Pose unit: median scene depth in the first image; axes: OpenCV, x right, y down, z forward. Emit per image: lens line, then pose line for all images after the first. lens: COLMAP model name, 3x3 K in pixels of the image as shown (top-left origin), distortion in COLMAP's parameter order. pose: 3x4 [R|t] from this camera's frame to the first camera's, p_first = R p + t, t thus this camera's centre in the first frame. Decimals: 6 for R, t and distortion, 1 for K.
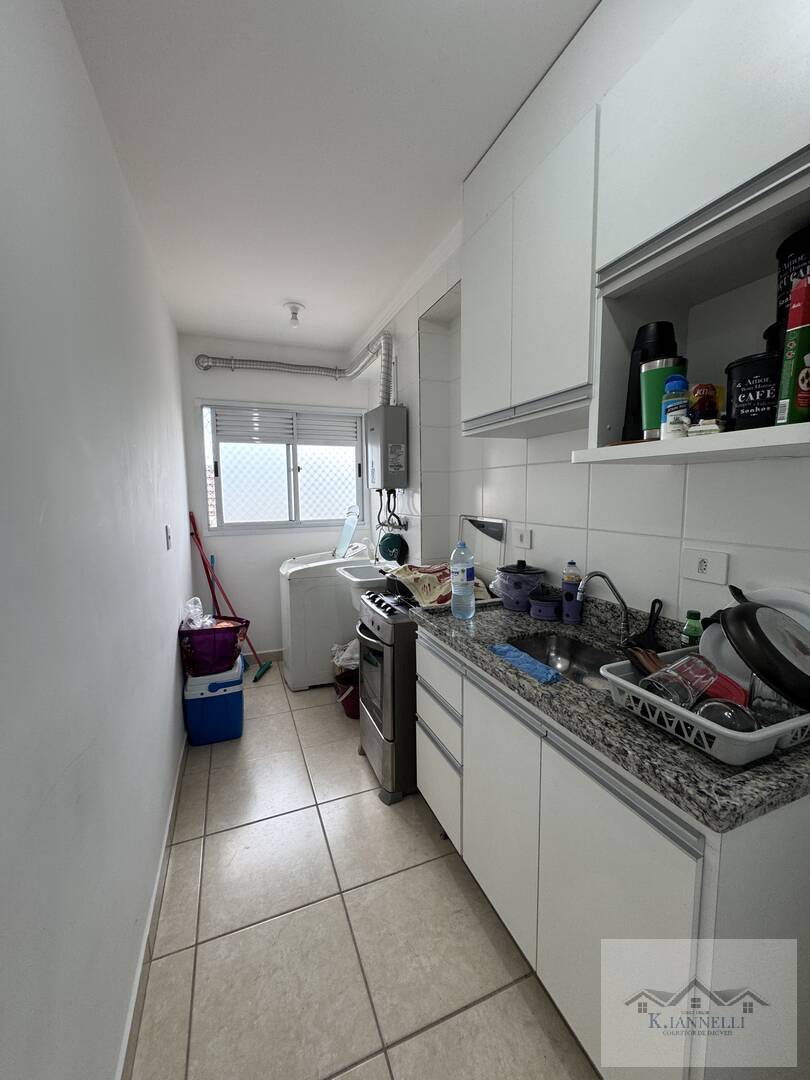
lens RADIAL K [[434.0, 0, 404.6], [0, 434.0, 537.7], [0, 0, 1]] dist [-0.008191, -0.000079]
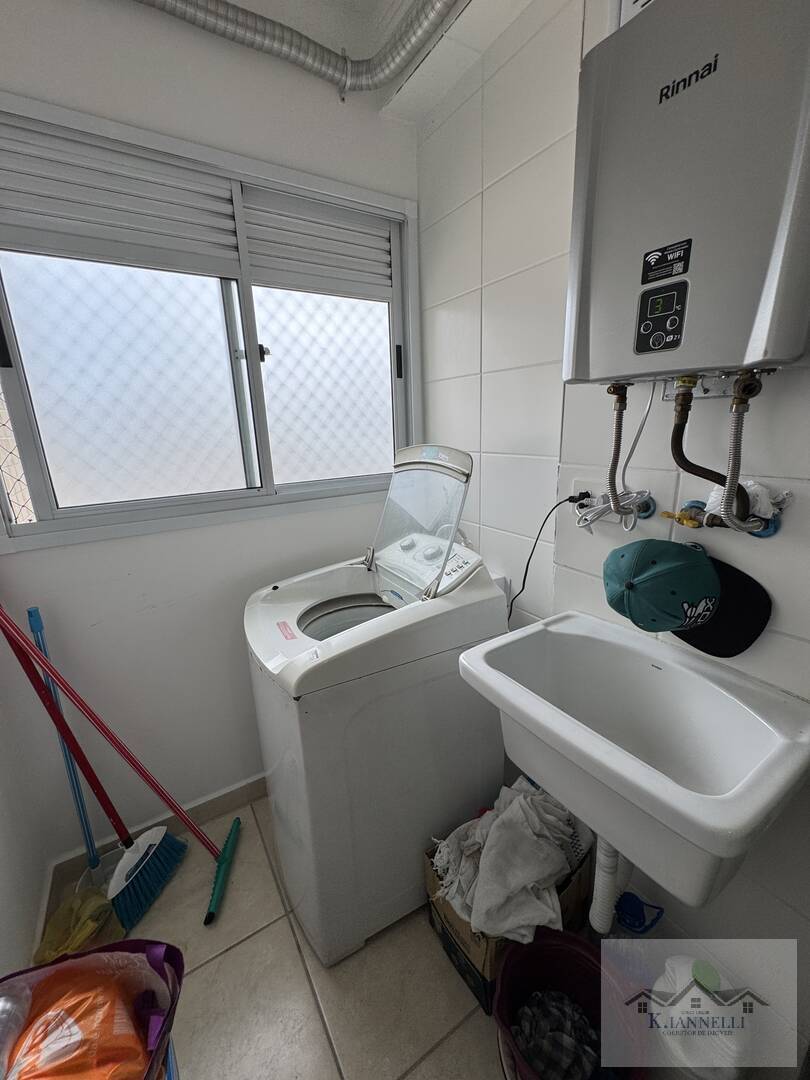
lens RADIAL K [[434.0, 0, 410.0], [0, 434.0, 538.2], [0, 0, 1]] dist [-0.008191, -0.000079]
pose [[0.982829, -0.070986, 0.170320, -0.192429], [0.044099, 0.986654, 0.156743, -0.050496], [-0.179174, -0.146540, 0.972843, 0.583322]]
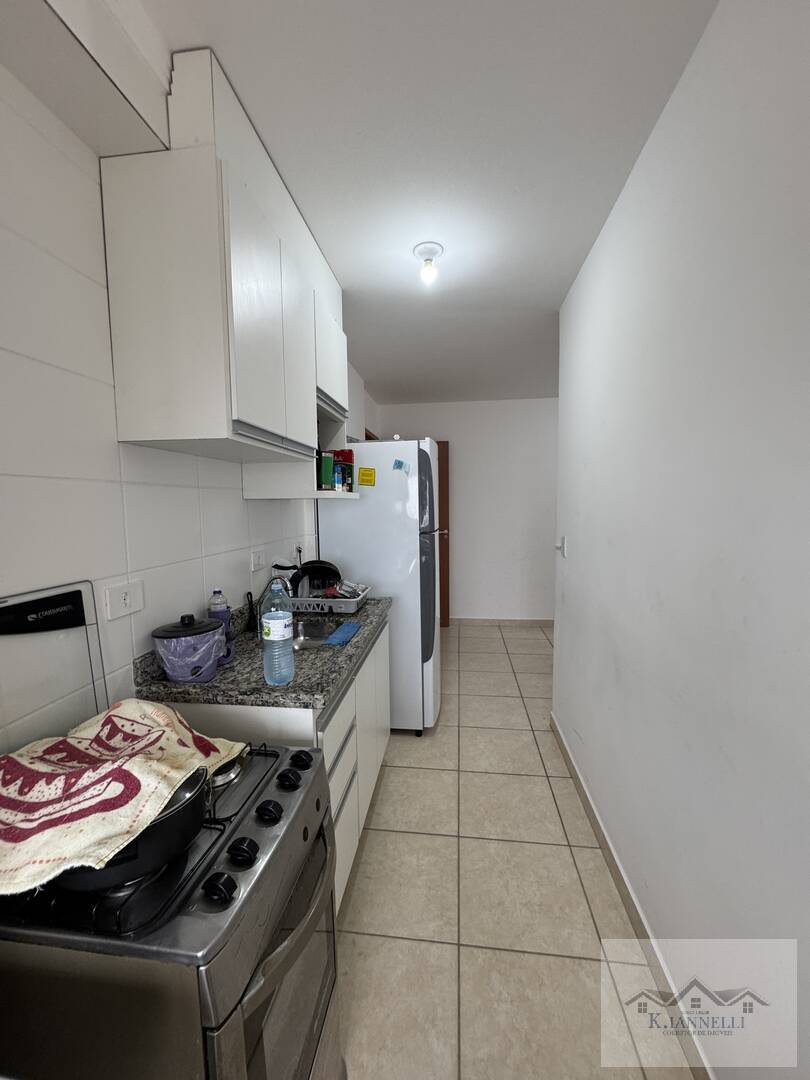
lens RADIAL K [[434.0, 0, 405.6], [0, 434.0, 540.9], [0, 0, 1]] dist [-0.008191, -0.000079]
pose [[-0.878400, -0.014615, 0.477702, -0.434085], [0.077538, 0.981932, 0.172619, -0.182481], [-0.471594, 0.188669, -0.861396, 1.536806]]
